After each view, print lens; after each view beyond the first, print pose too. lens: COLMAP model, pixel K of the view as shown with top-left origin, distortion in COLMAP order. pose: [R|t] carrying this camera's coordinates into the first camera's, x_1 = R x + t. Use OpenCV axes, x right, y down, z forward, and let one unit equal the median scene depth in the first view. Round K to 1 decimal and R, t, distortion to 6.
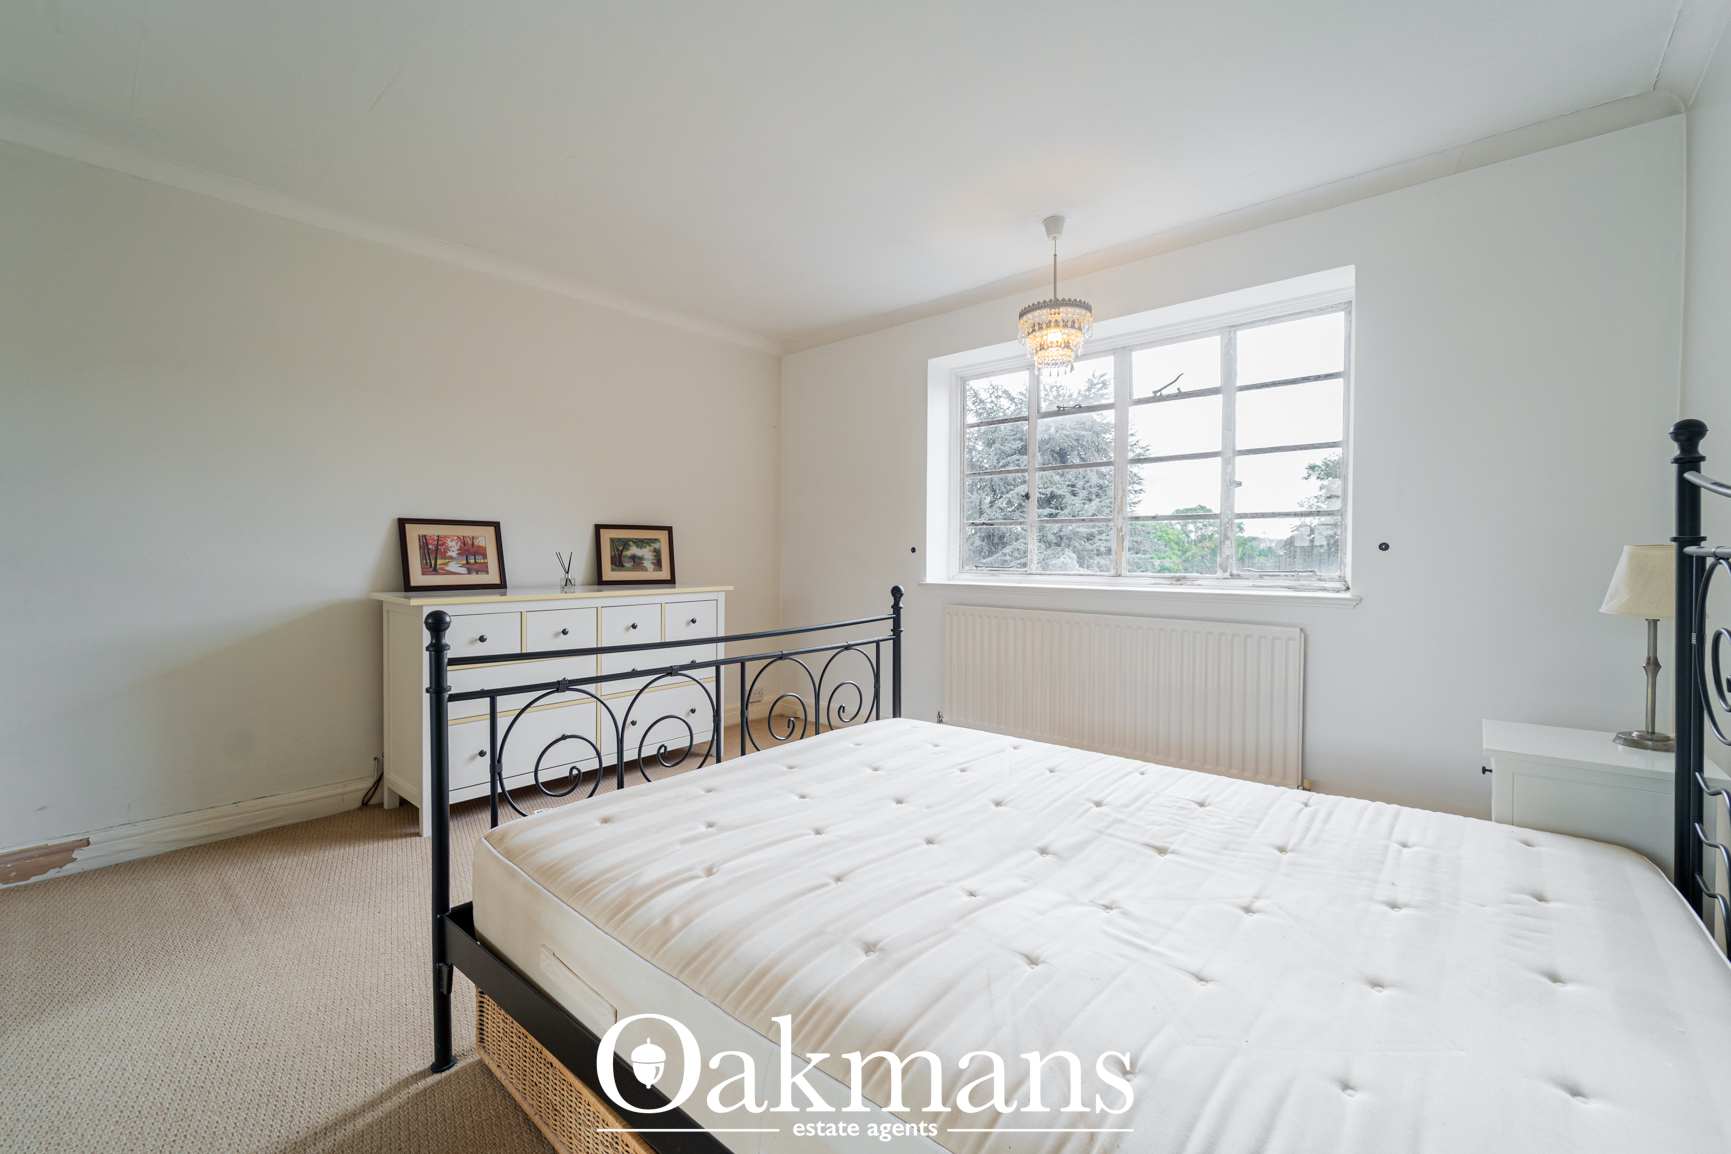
lens RADIAL K [[705.7, 0, 859.1], [0, 705.7, 573.1], [0, 0, 1]] dist [0.004588, -0.002722]
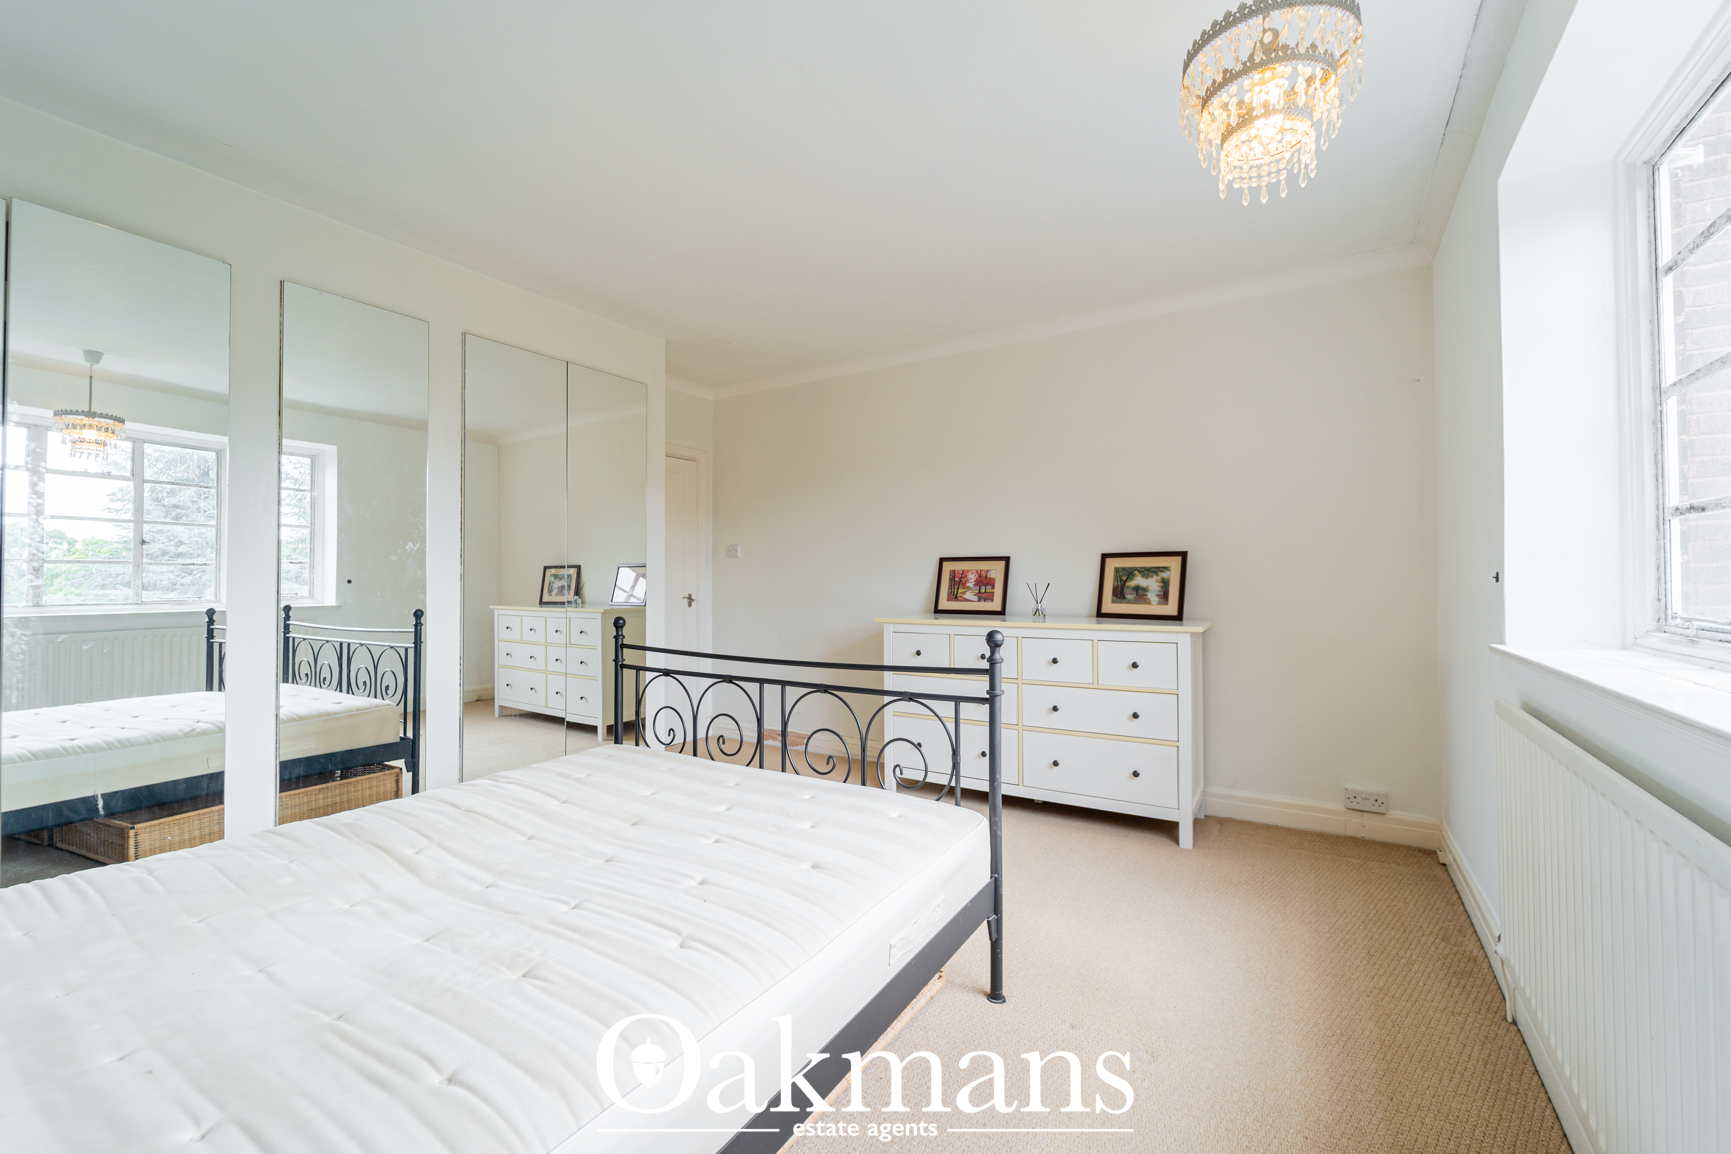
lens RADIAL K [[705.7, 0, 863.4], [0, 705.7, 586.2], [0, 0, 1]] dist [0.004588, -0.002722]
pose [[0.158486, 0.003975, -0.987353, 0.597381], [-0.025311, 0.999680, -0.000038, -0.019200], [0.987037, 0.024997, 0.158535, 0.609294]]
